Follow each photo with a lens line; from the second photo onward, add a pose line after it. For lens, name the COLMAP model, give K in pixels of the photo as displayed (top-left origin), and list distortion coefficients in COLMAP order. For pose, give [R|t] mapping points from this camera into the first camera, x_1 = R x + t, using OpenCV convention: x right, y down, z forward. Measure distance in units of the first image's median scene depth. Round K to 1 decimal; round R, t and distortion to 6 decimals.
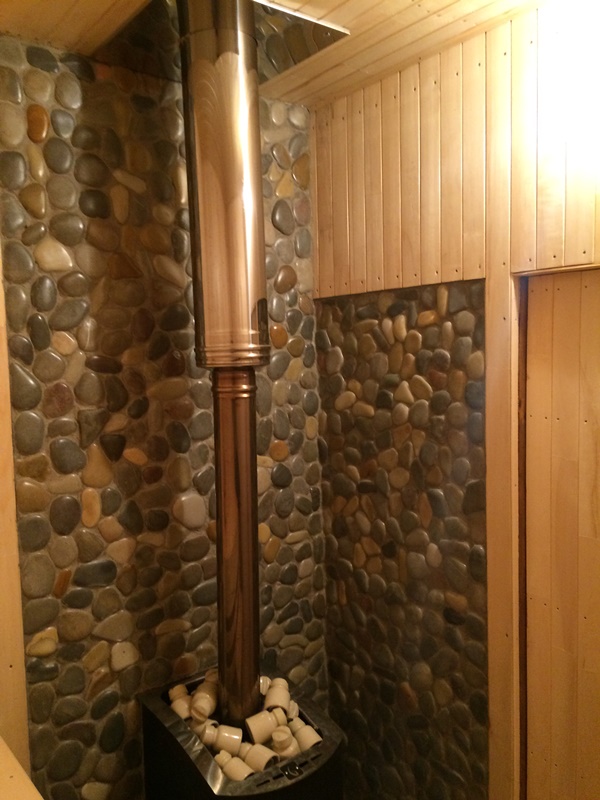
lens RADIAL K [[673.1, 0, 300.0], [0, 673.1, 400.0], [0, 0, 1]] dist [0.106031, -0.165196]
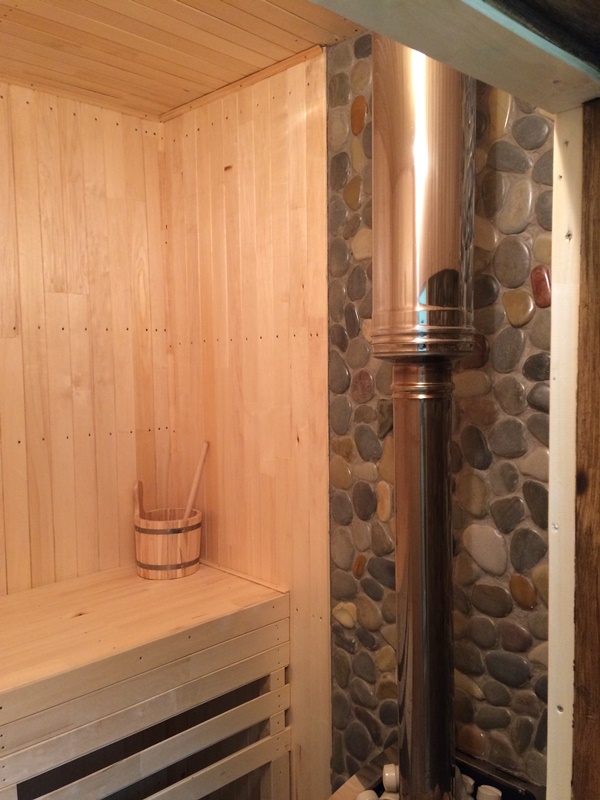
lens RADIAL K [[673.1, 0, 300.0], [0, 673.1, 400.0], [0, 0, 1]] dist [0.106031, -0.165196]
pose [[0.093570, 0.082048, -0.992226, 0.631321], [-0.060248, 0.995239, 0.076616, -0.051139], [0.993788, 0.052611, 0.098068, 0.802996]]
